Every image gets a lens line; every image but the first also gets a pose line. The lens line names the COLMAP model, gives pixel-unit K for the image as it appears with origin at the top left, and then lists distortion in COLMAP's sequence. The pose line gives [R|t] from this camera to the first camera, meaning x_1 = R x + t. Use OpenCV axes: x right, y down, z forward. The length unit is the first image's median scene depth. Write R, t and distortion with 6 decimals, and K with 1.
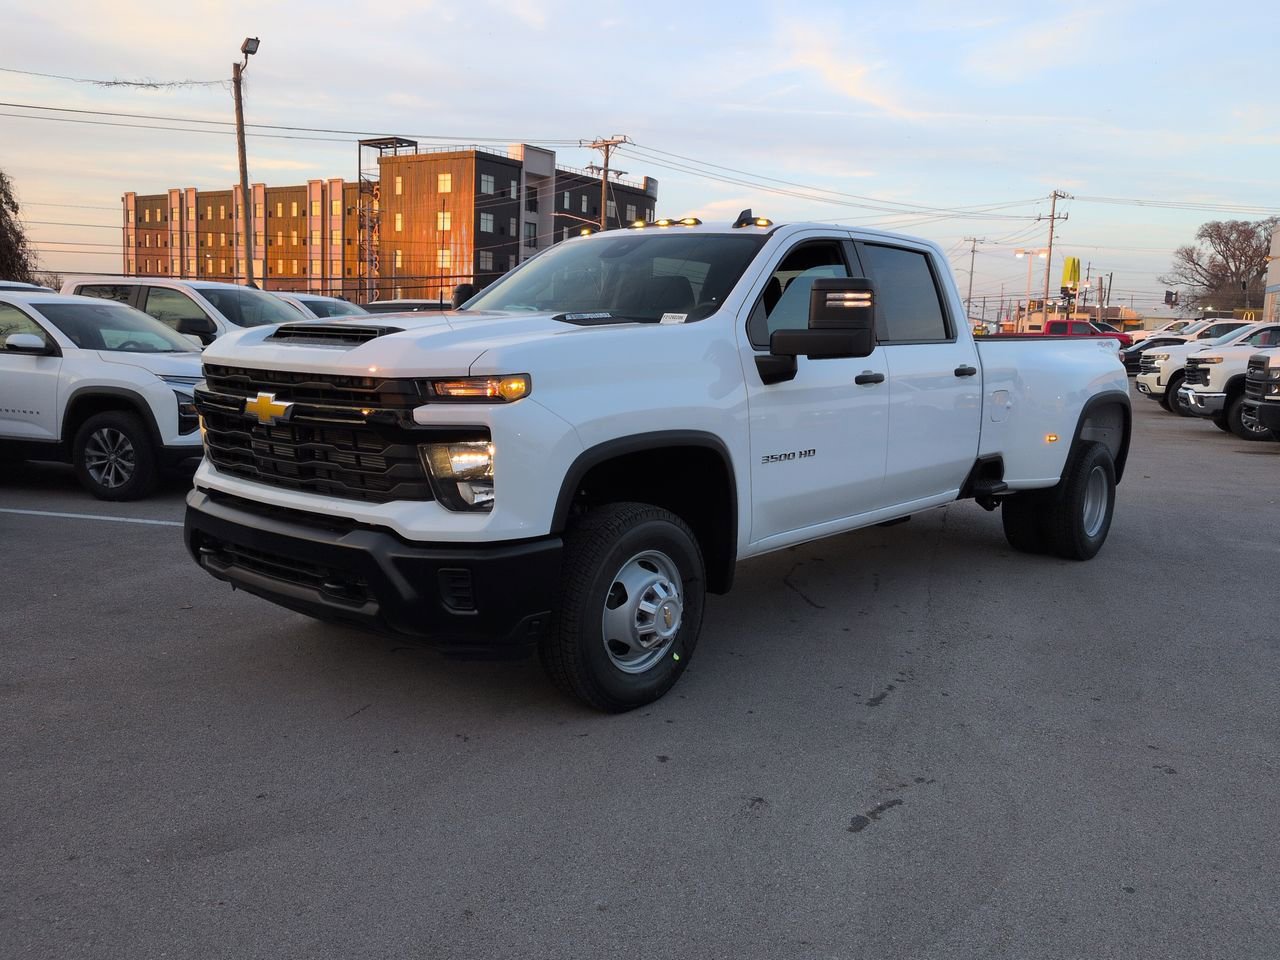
lens RADIAL K [[1060.9, 0, 667.0], [0, 1060.9, 475.3], [0, 0, 1]] dist [0.045872, -0.000719]
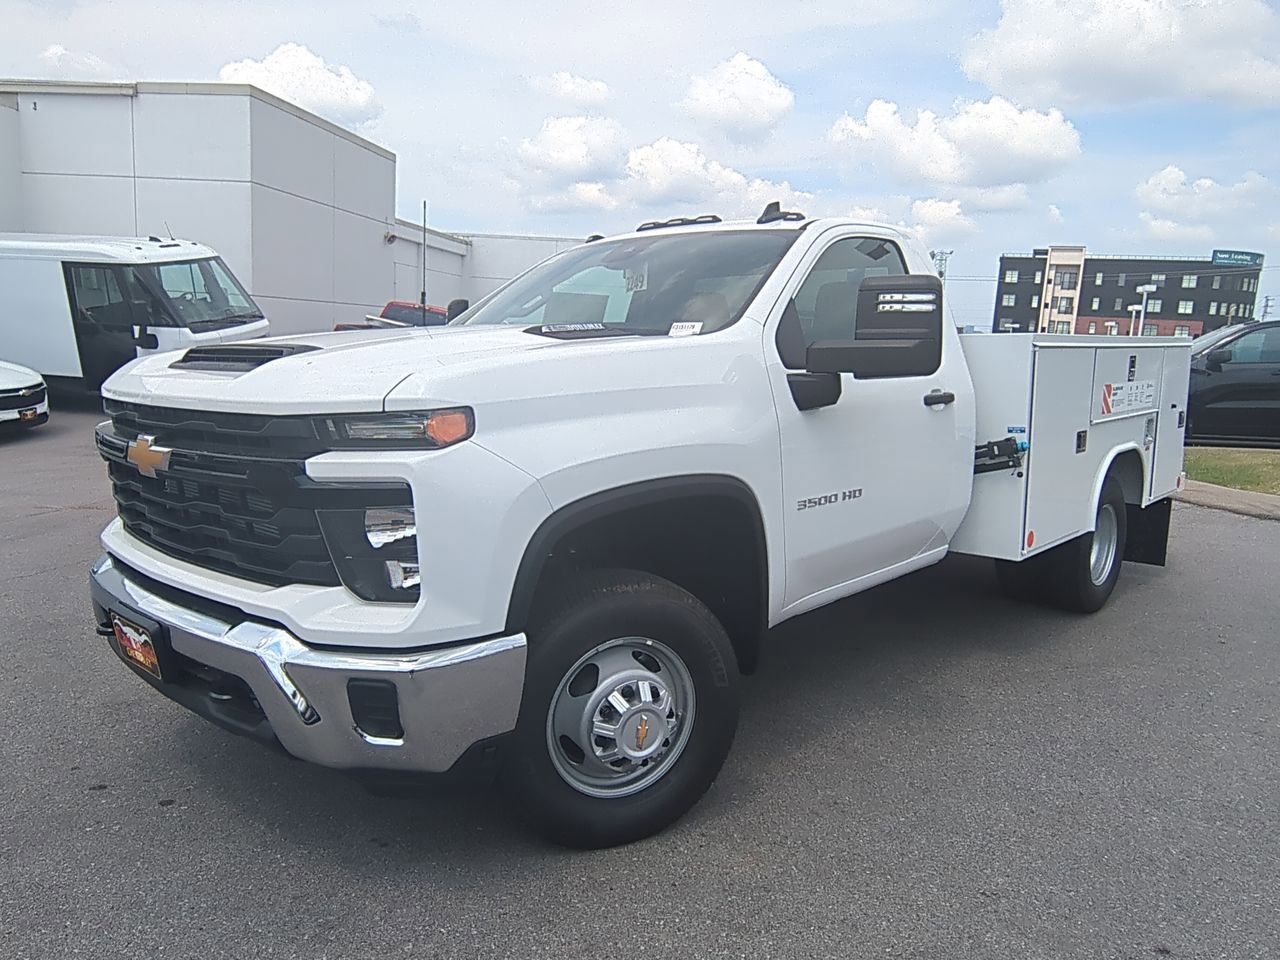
lens RADIAL K [[903.3, 0, 640.0], [0, 903.3, 480.0], [0, 0, 1]] dist [-0.001174, -0.000682]
pose [[0.997511, -0.006629, -0.070197, 0.021906], [0.006978, 0.999964, 0.004737, -0.042081], [0.070163, -0.005215, 0.997522, 0.350655]]
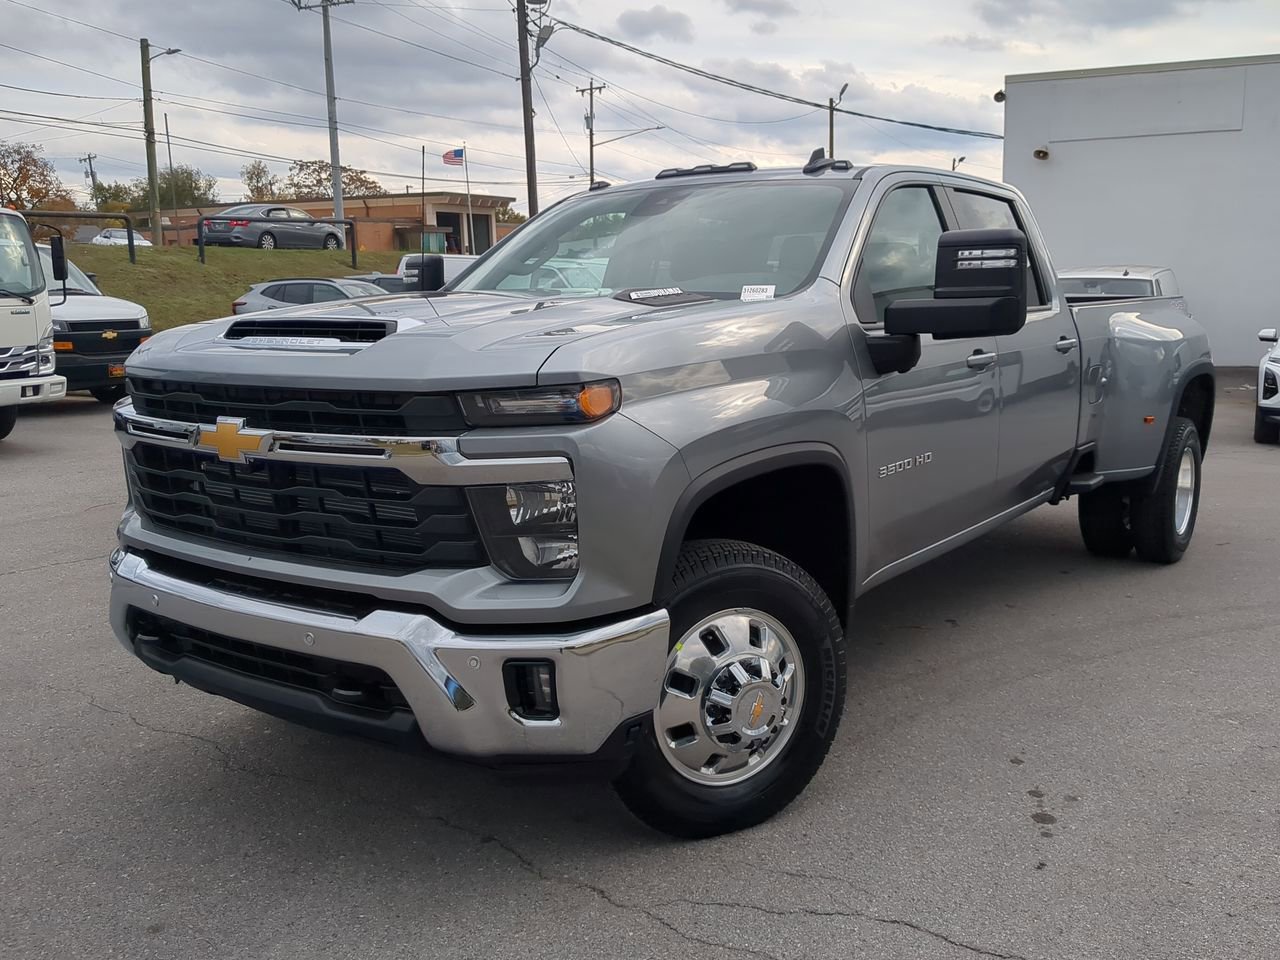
lens RADIAL K [[1105.4, 0, 644.1], [0, 1105.4, 464.7], [0, 0, 1]] dist [0.087351, 0.002673]
pose [[0.998239, -0.040705, 0.043145, -0.125109], [0.040233, 0.999121, 0.011752, -0.040420], [-0.043586, -0.009995, 0.999000, 0.230363]]
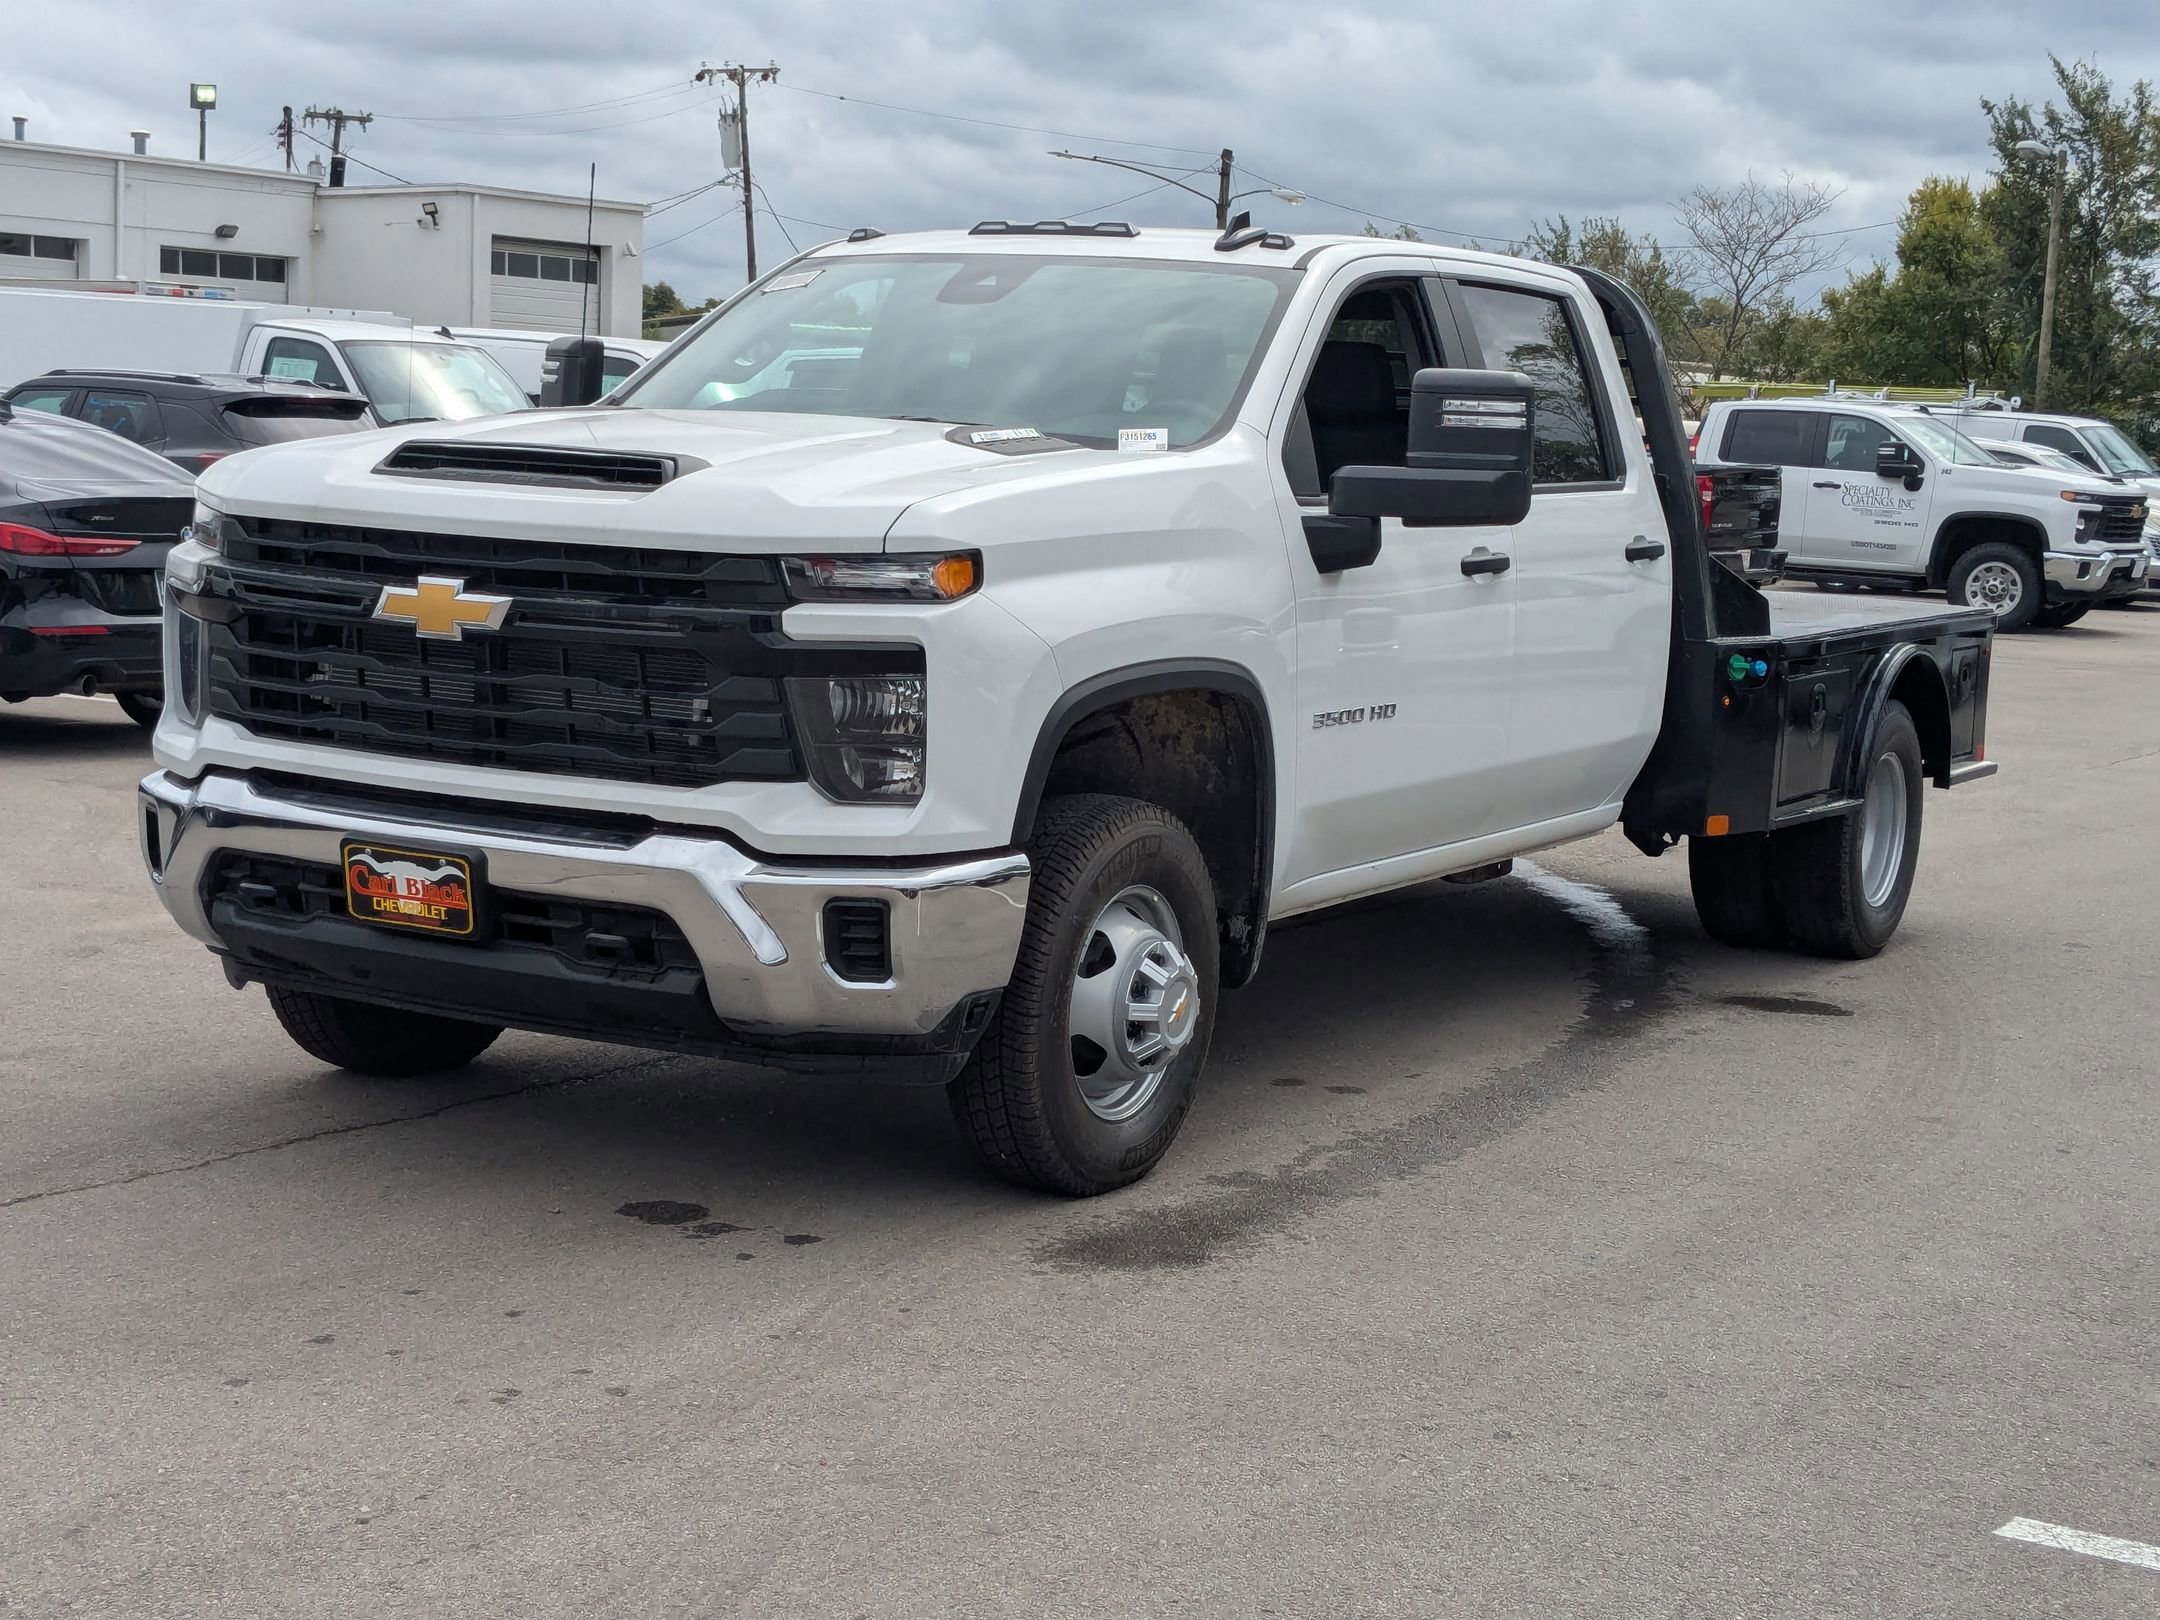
lens RADIAL K [[3130.5, 0, 990.6], [0, 3130.5, 817.4], [0, 0, 1]] dist [-0.008589, -0.006045]
pose [[0.990429, 0.006275, 0.137880, -0.297655], [-0.006316, 0.999980, -0.000143, 0.035951], [-0.137878, -0.000729, 0.990449, -0.511384]]
